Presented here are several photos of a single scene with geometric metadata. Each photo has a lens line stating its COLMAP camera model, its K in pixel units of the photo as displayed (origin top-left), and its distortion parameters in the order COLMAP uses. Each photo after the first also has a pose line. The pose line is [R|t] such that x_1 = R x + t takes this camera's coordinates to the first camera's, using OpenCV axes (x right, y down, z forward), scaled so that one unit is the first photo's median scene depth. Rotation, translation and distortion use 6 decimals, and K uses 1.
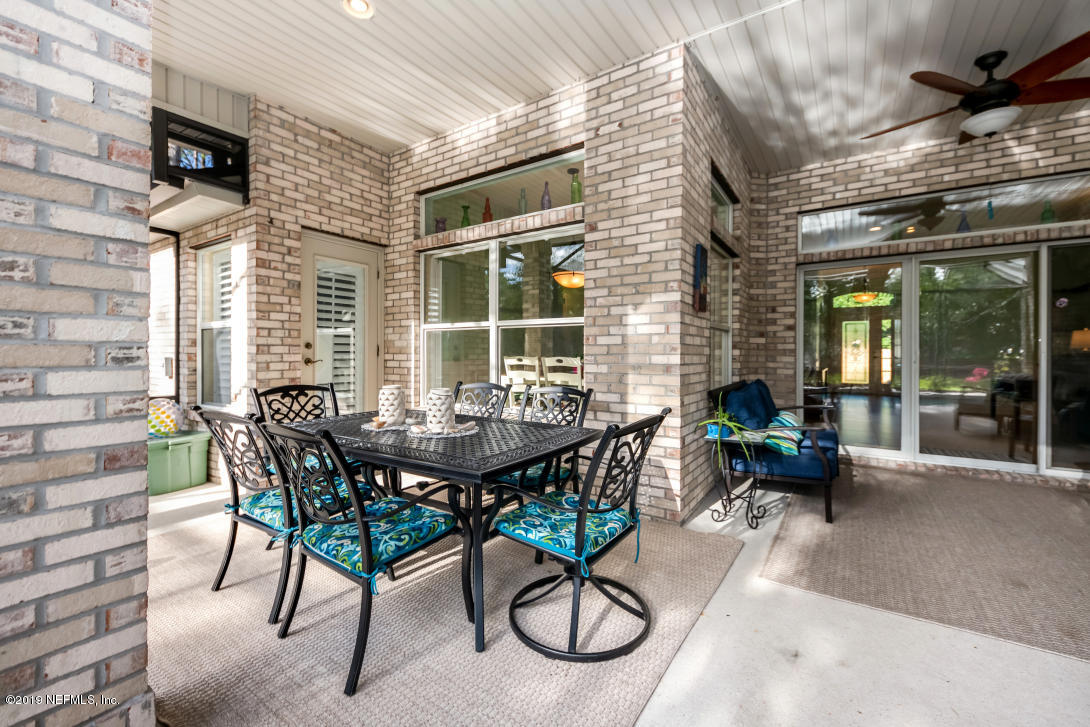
lens RADIAL K [[443.8, 0, 546.8], [0, 443.8, 361.5], [0, 0, 1]] dist [0.016559, -0.007724]
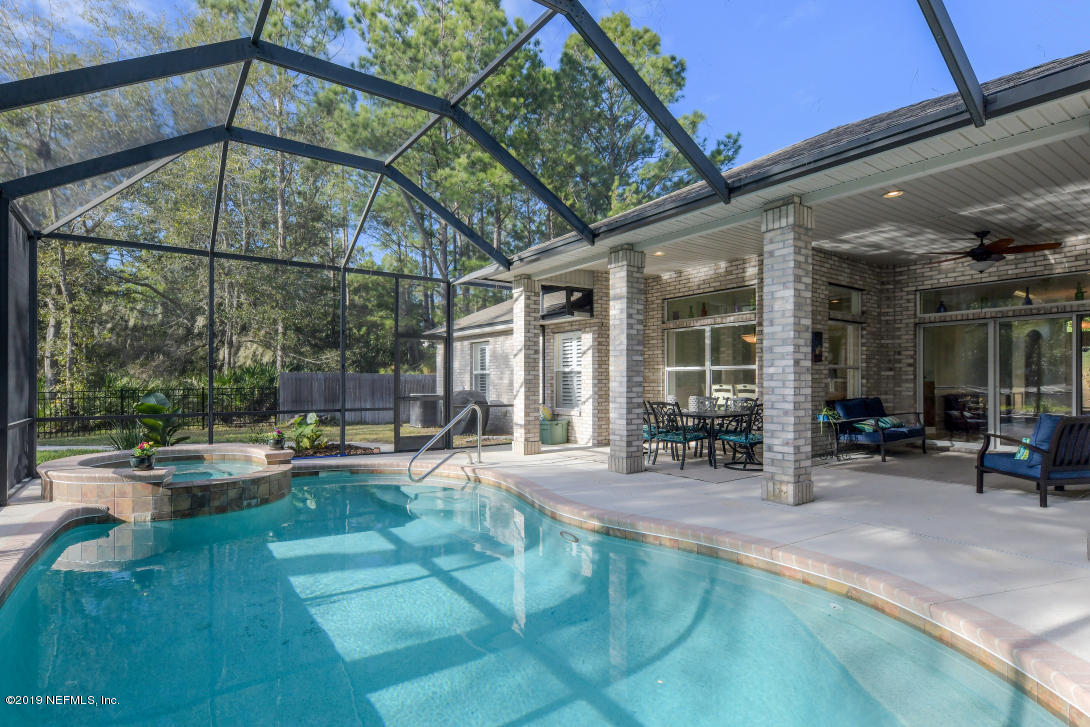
lens RADIAL K [[543.6, 0, 503.9], [0, 543.6, 387.0], [0, 0, 1]] dist [0.030145, -0.015131]
pose [[0.916662, -0.001557, -0.399660, 0.018254], [-0.001177, 0.999978, -0.006596, 0.016956], [0.399661, 0.006517, 0.916640, -1.464100]]
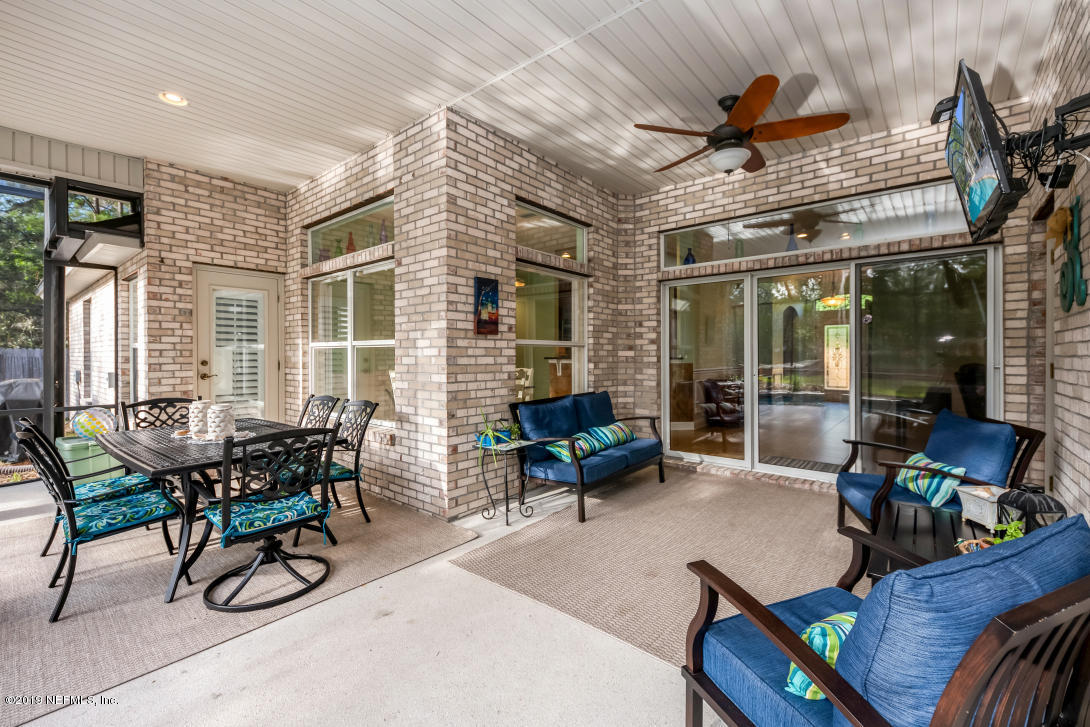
lens RADIAL K [[463.8, 0, 557.1], [0, 463.8, 361.9], [0, 0, 1]] dist [0.012605, -0.001142]
pose [[0.994862, -0.004680, -0.101131, 0.482538], [0.004523, 0.999988, -0.001787, -0.029934], [0.101138, 0.001321, 0.994872, -0.121875]]
